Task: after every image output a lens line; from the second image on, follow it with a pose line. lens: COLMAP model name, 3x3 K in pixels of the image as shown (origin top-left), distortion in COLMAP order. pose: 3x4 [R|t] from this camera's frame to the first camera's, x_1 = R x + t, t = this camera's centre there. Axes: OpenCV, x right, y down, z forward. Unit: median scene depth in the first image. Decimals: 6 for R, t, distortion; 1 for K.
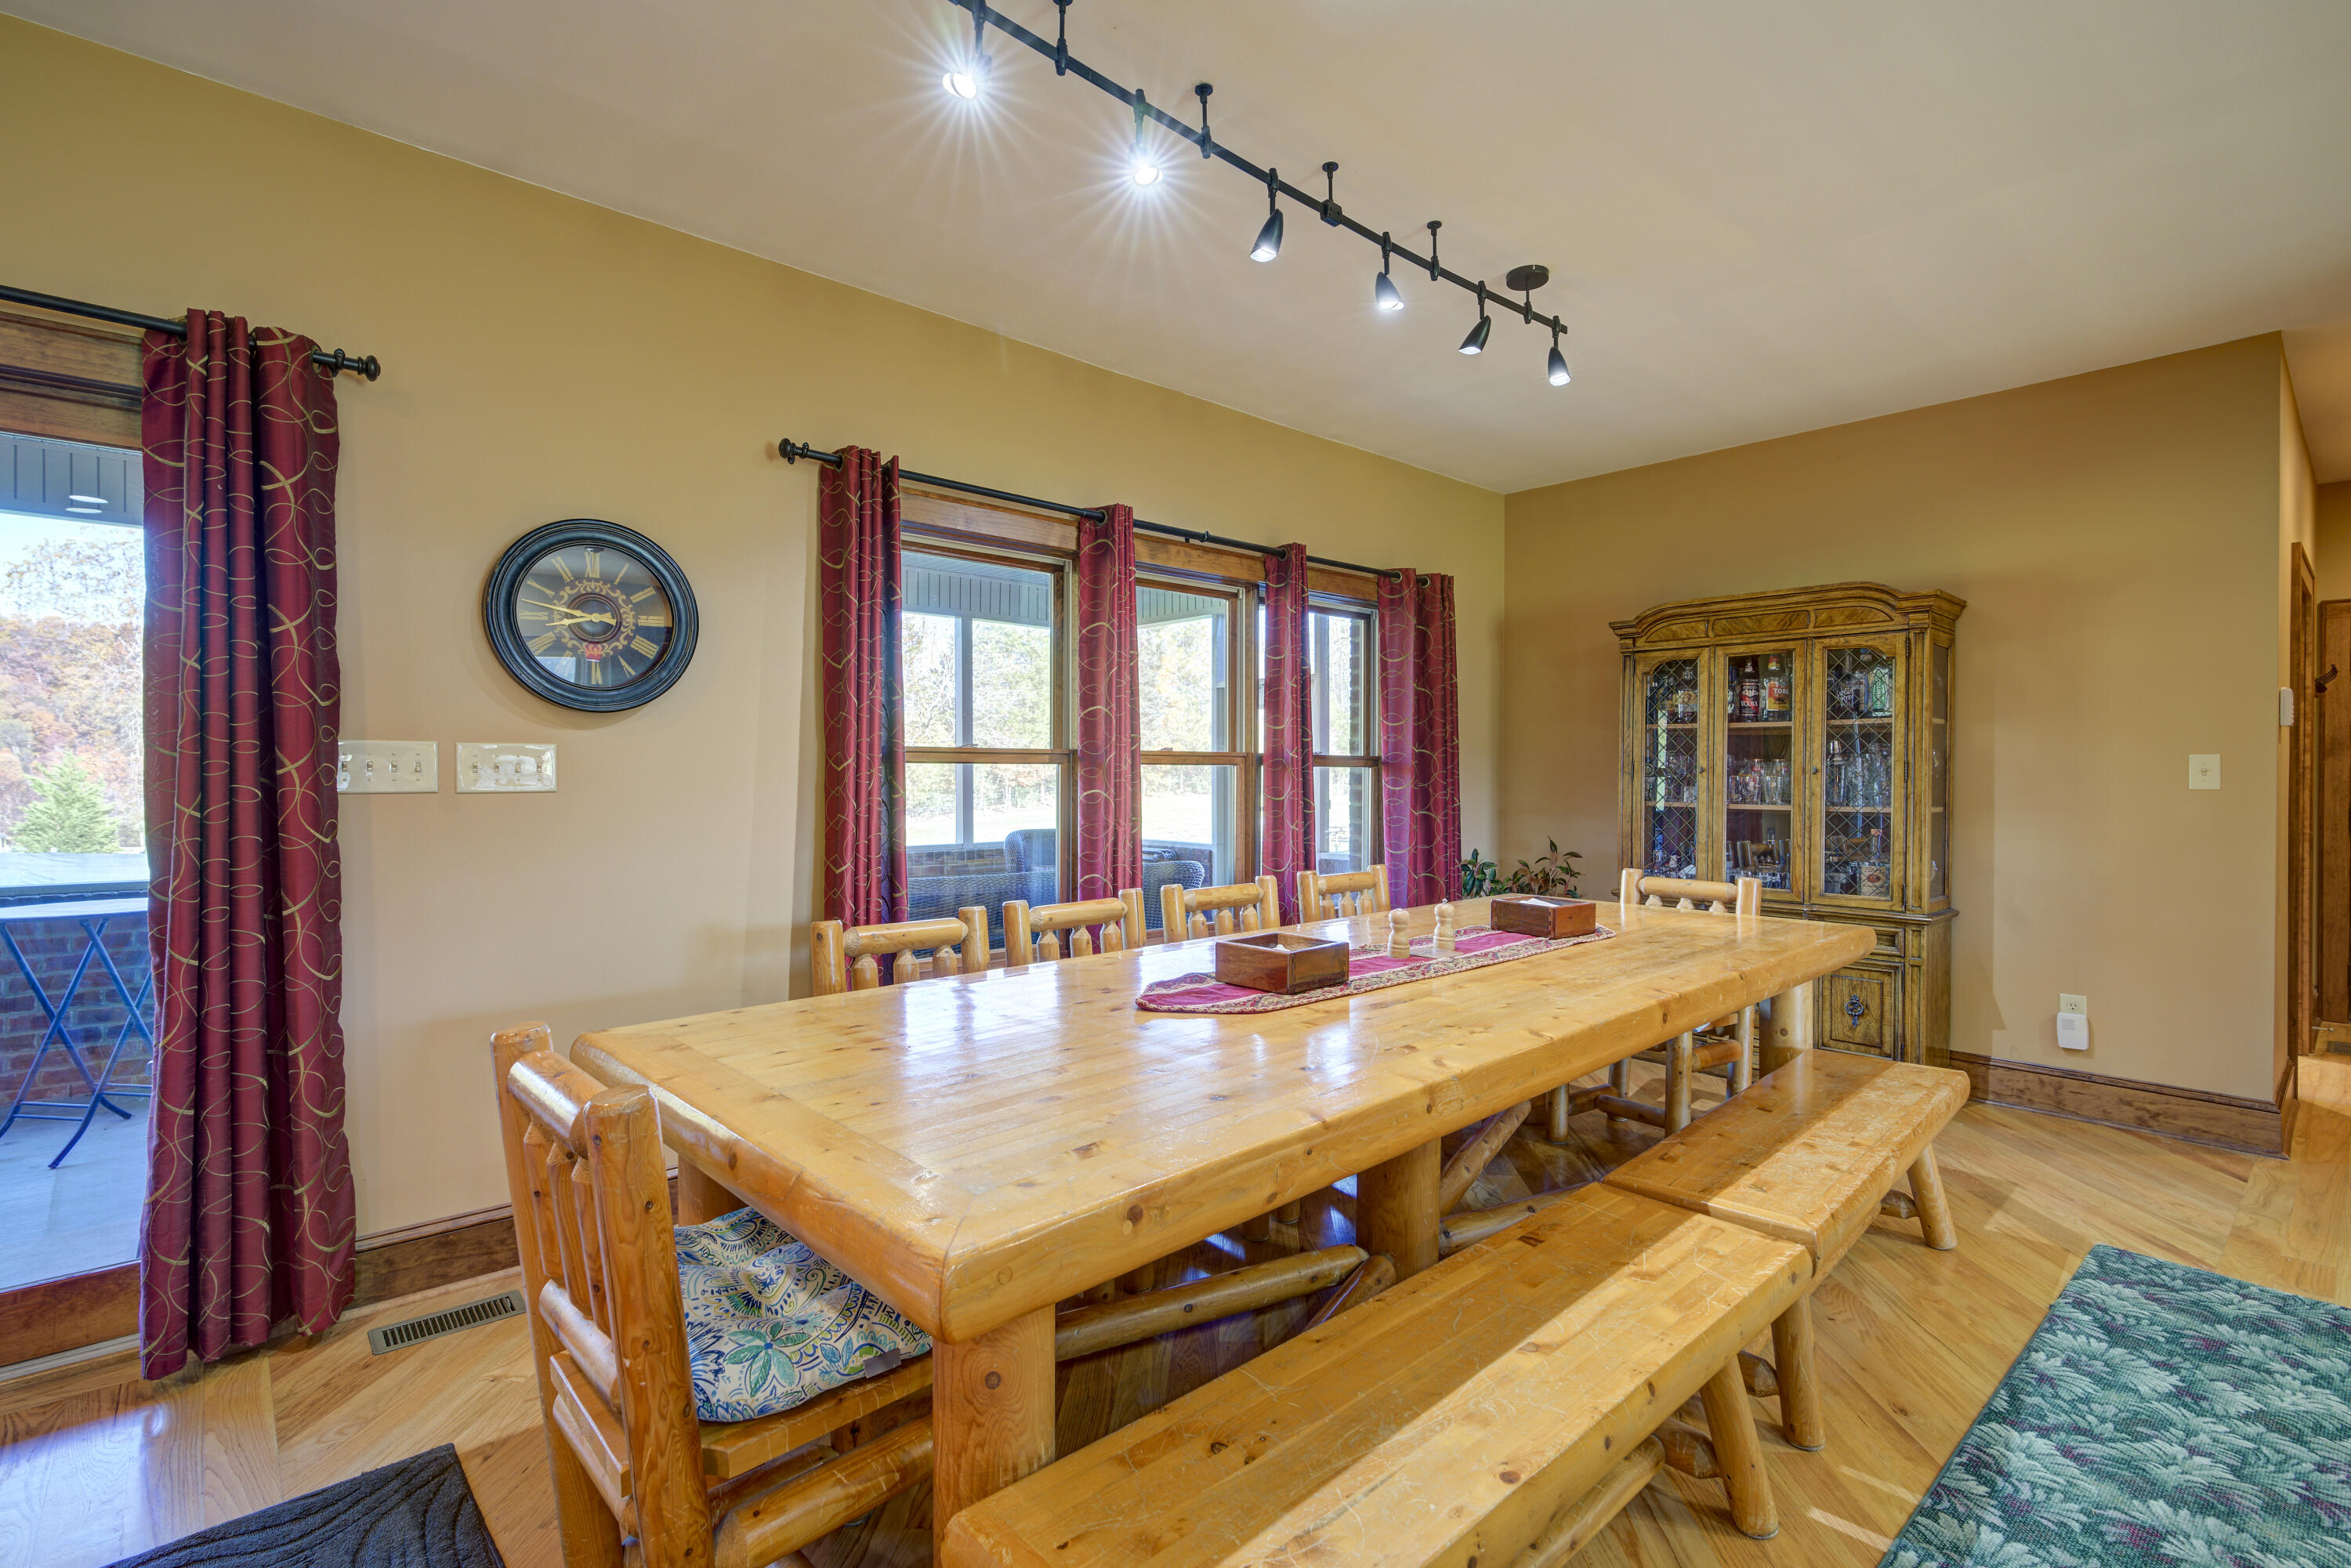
lens RADIAL K [[1093.7, 0, 1175.5], [0, 1093.7, 784.0], [0, 0, 1]] dist [-0.000014, 0.000246]
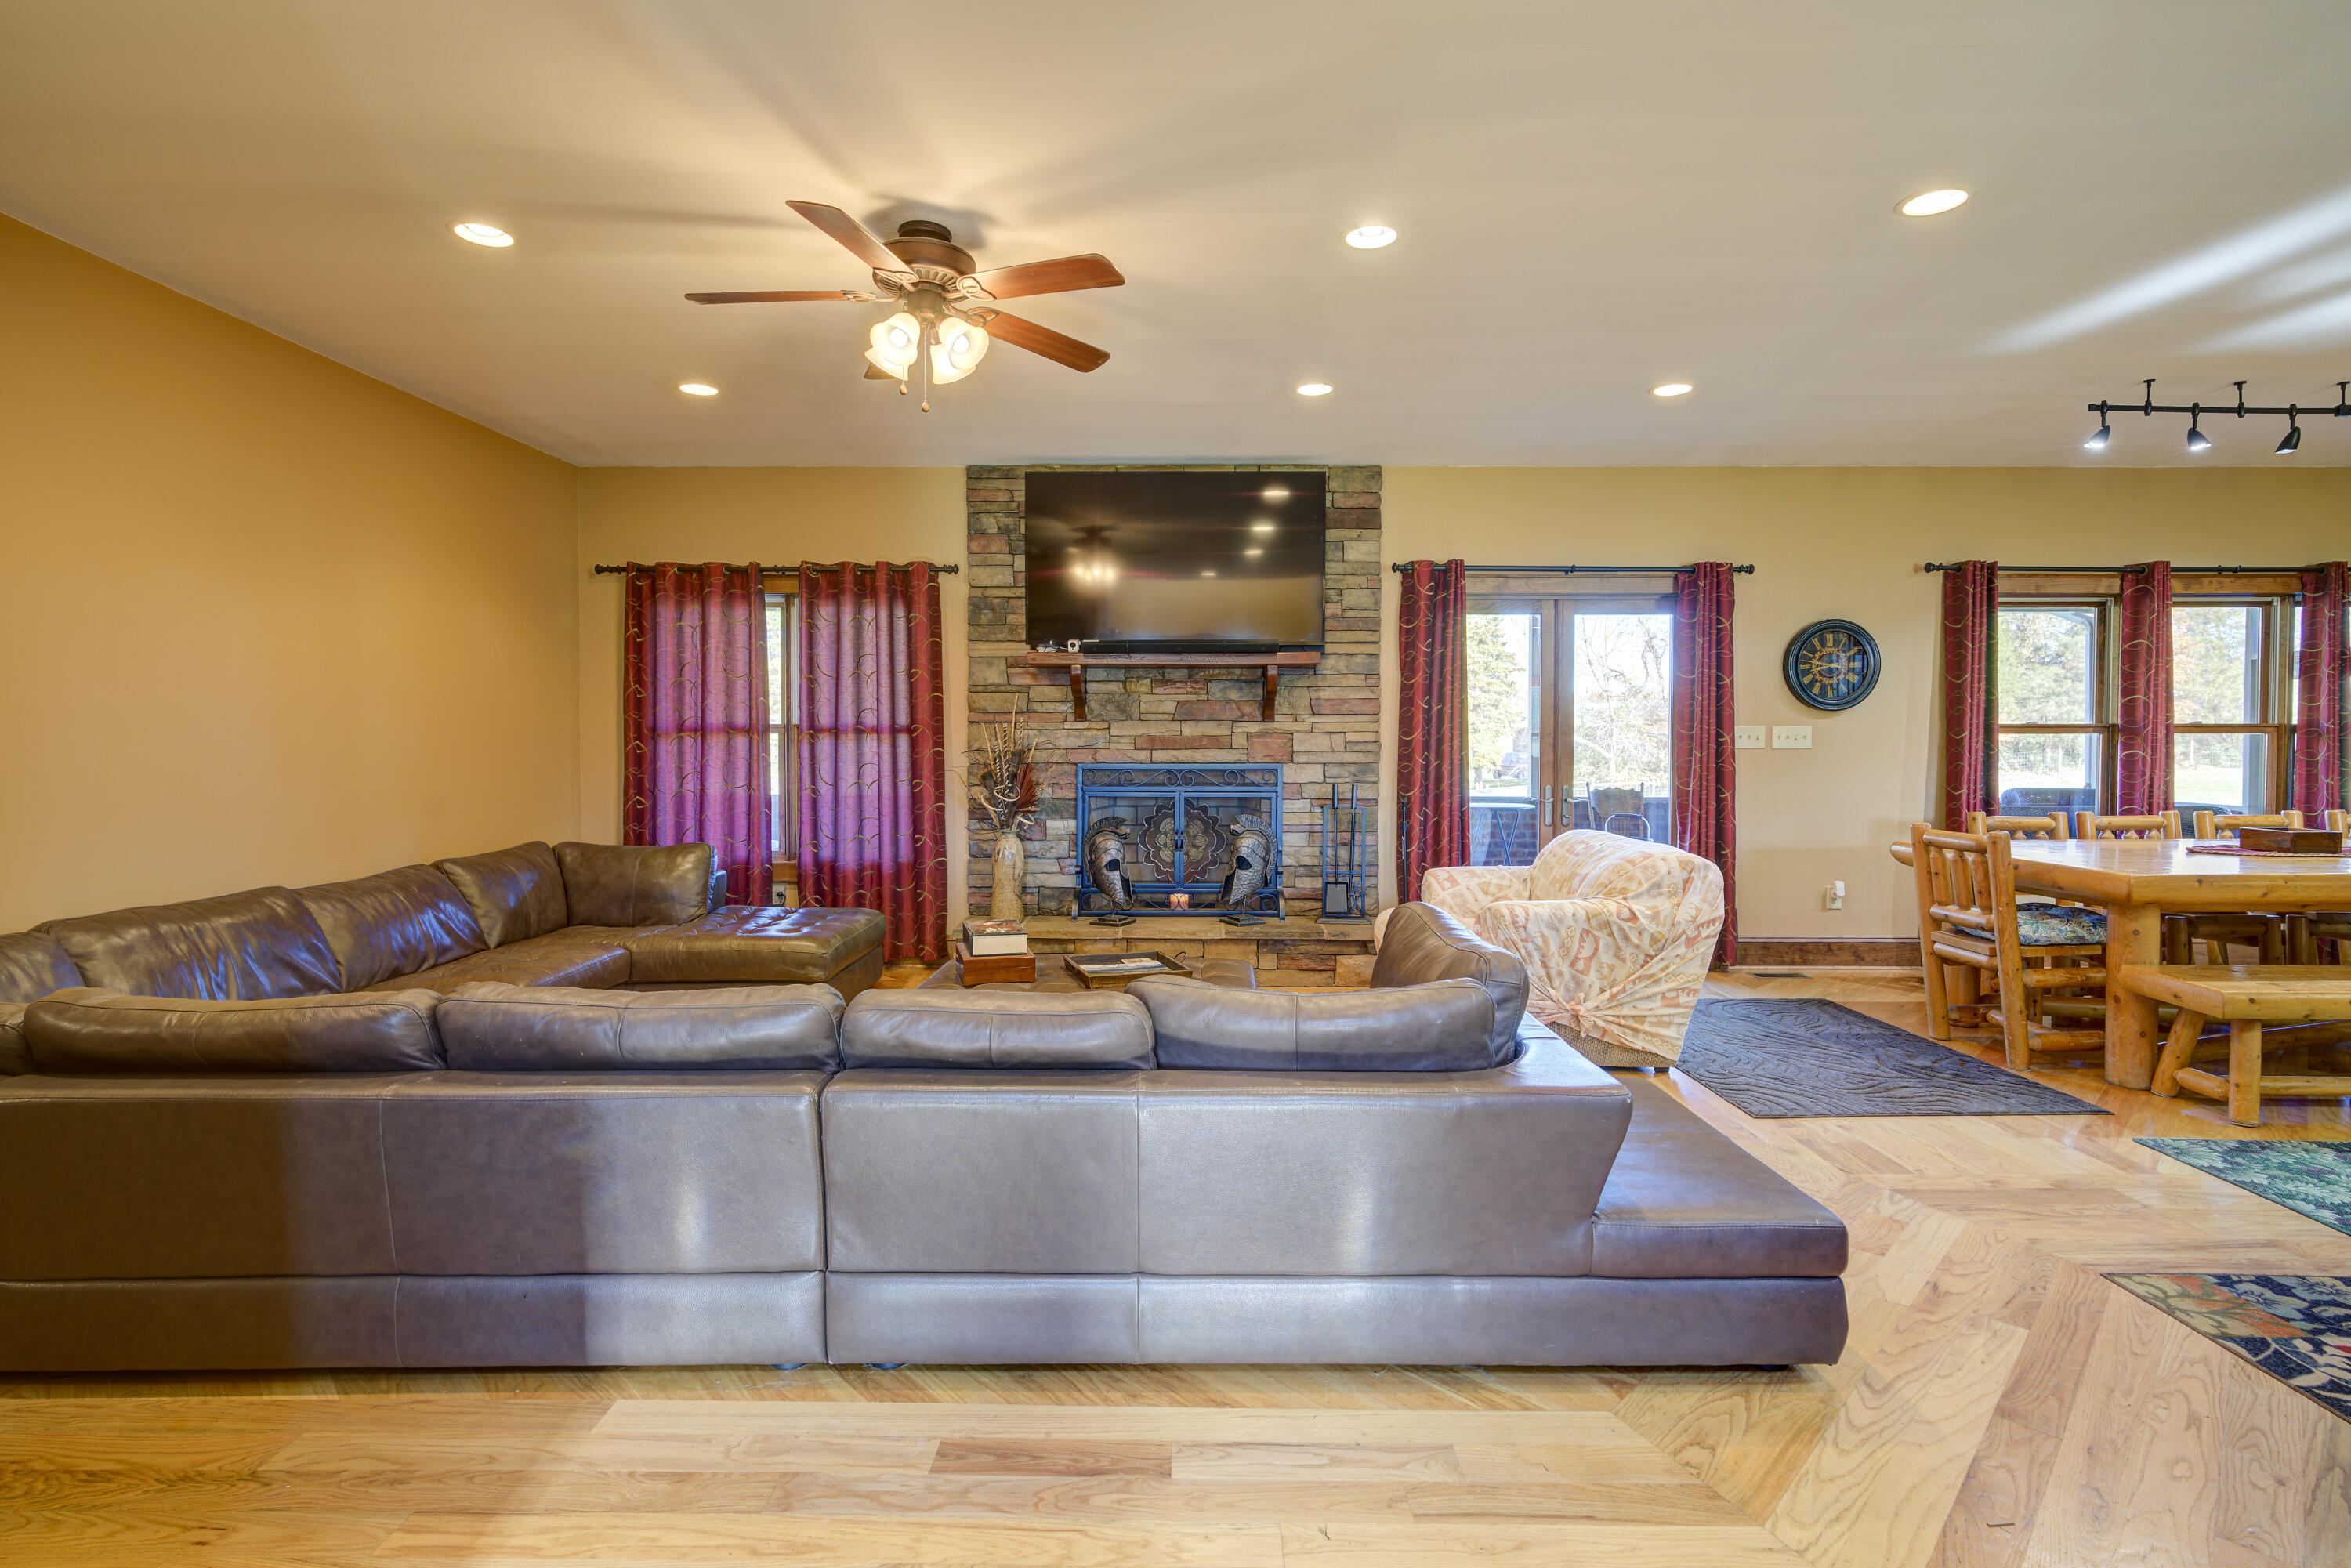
lens RADIAL K [[1104.5, 0, 1172.3], [0, 1104.5, 766.0], [0, 0, 1]] dist [0.000181, -0.000160]
pose [[0.739168, 0.015612, -0.673340, -0.026968], [-0.006472, 0.999850, 0.016078, 0.010488], [0.673490, -0.007526, 0.739158, -1.040032]]
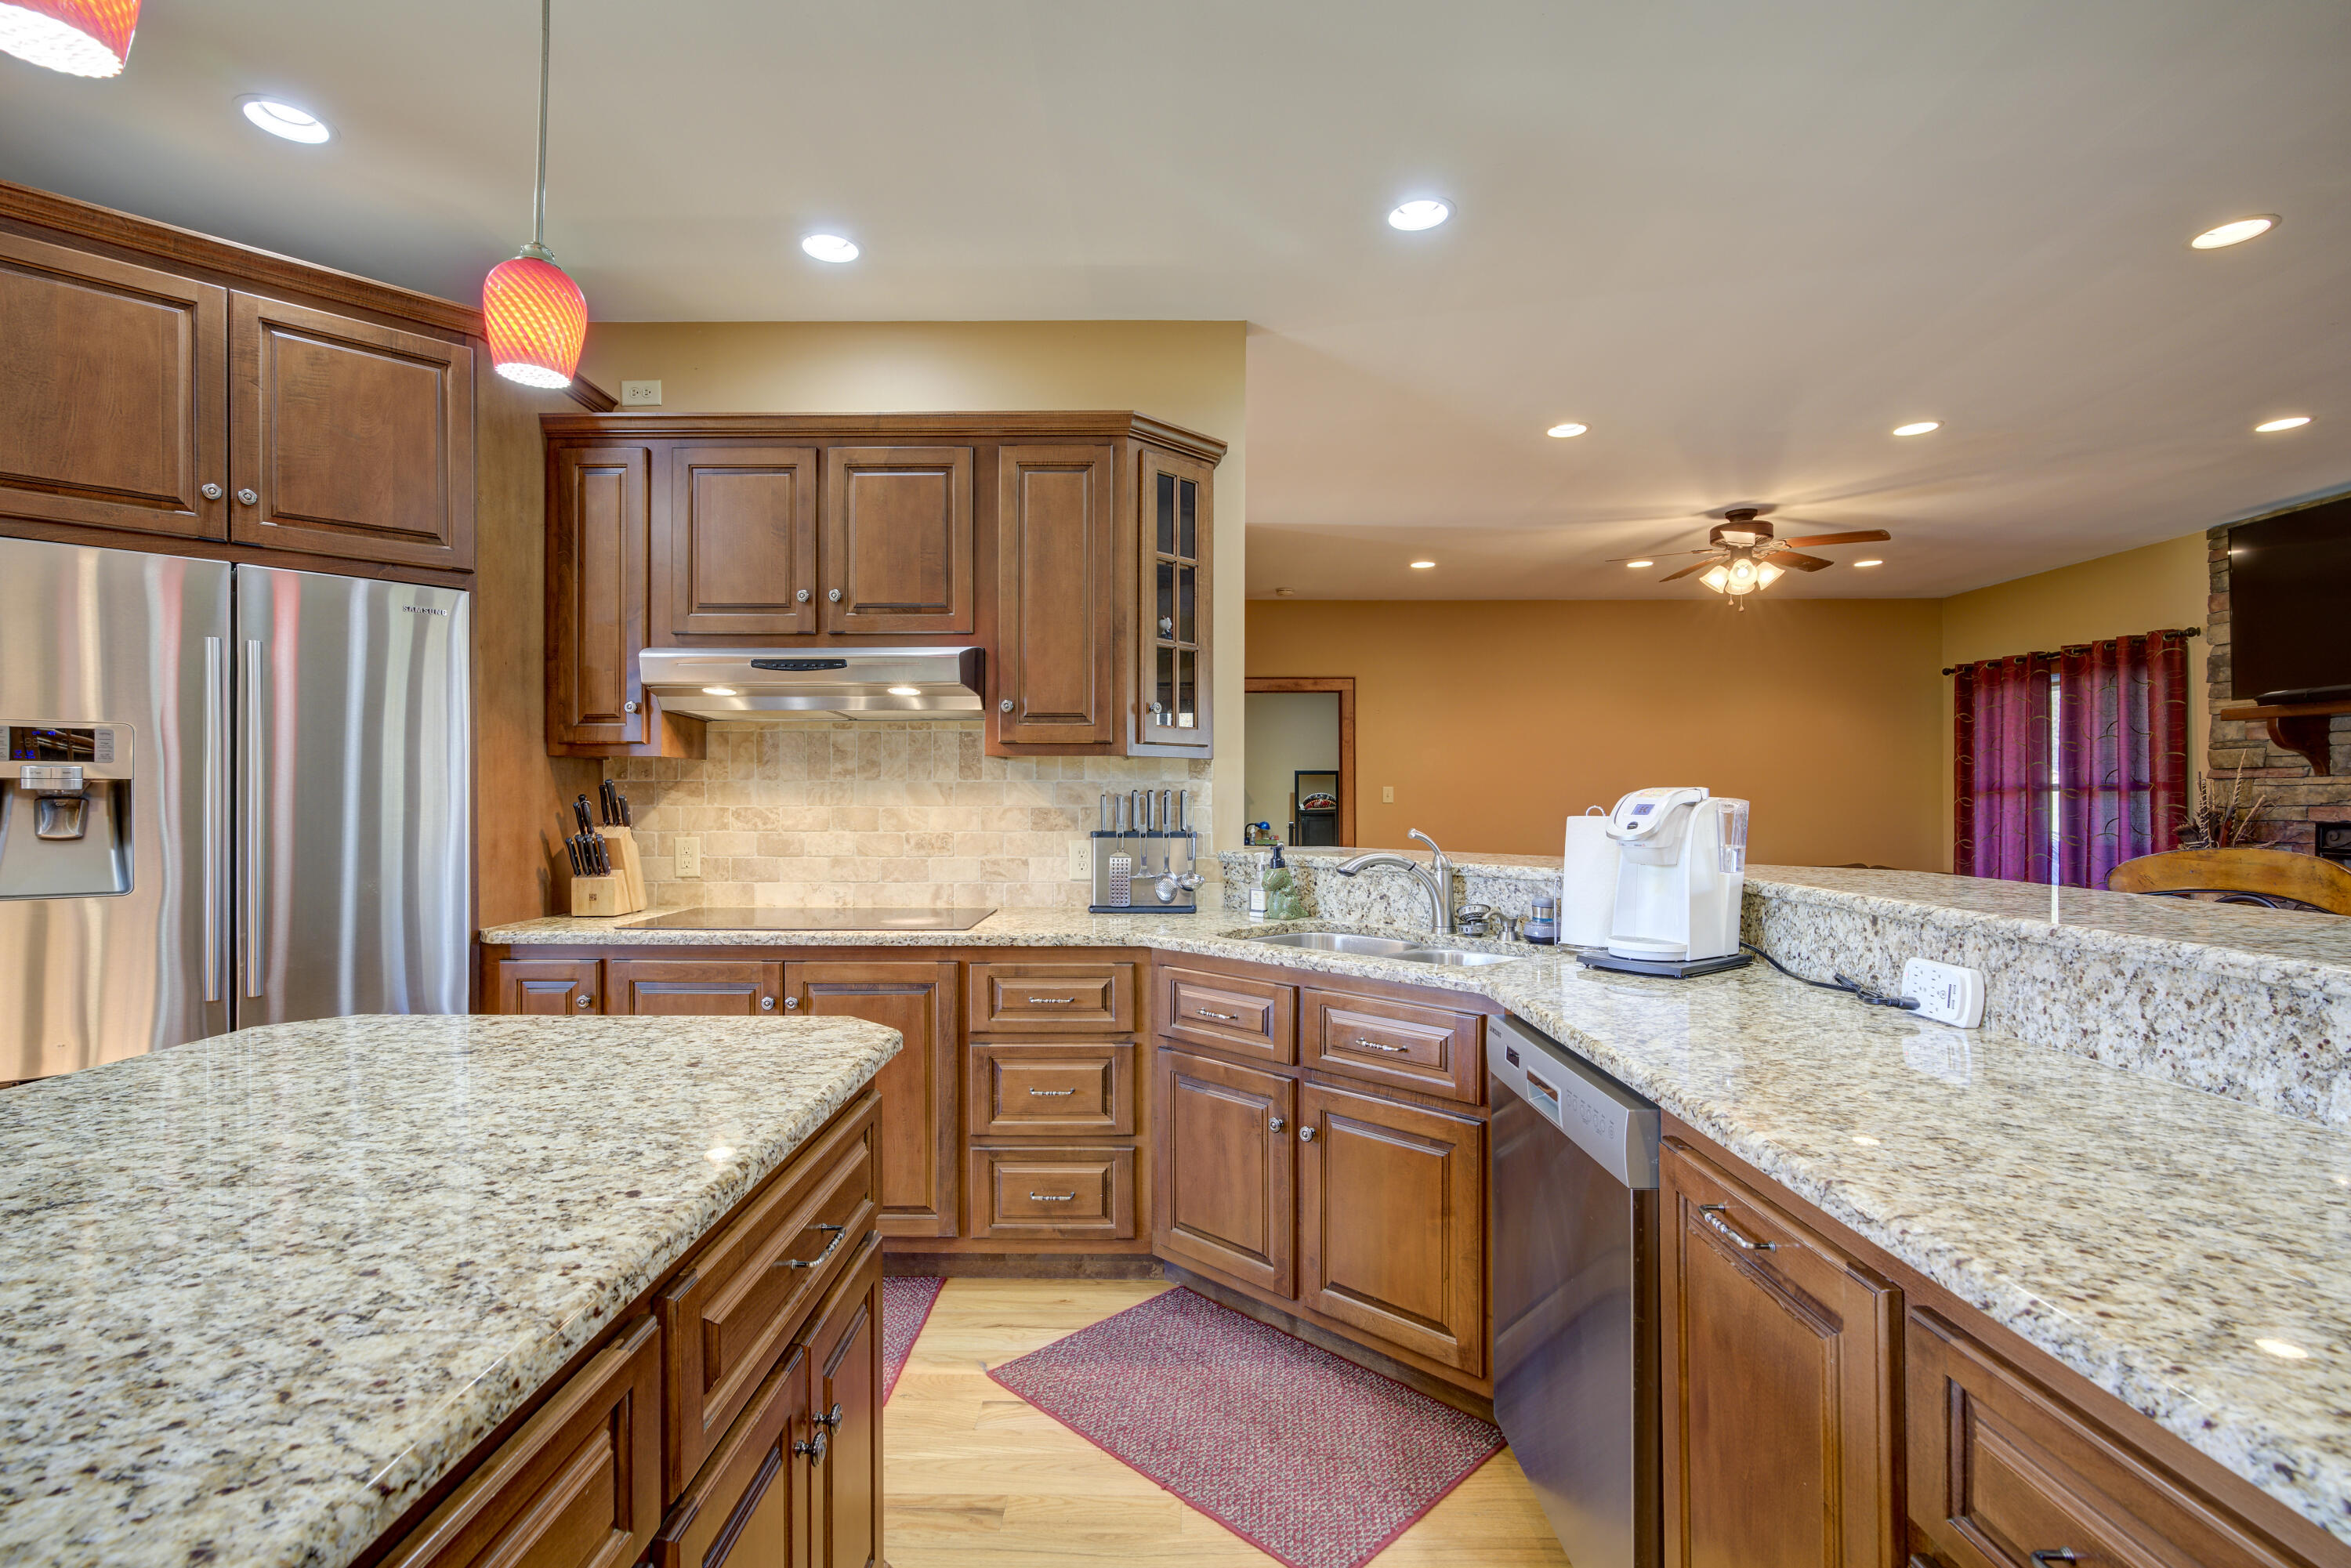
lens RADIAL K [[1098.2, 0, 1167.9], [0, 1098.2, 798.0], [0, 0, 1]] dist [0.002277, 0.001129]
pose [[-0.672314, 0.000894, -0.740266, 0.883612], [-0.006632, 0.999952, 0.007230, 0.001379], [0.740237, 0.009770, -0.672275, -0.121087]]
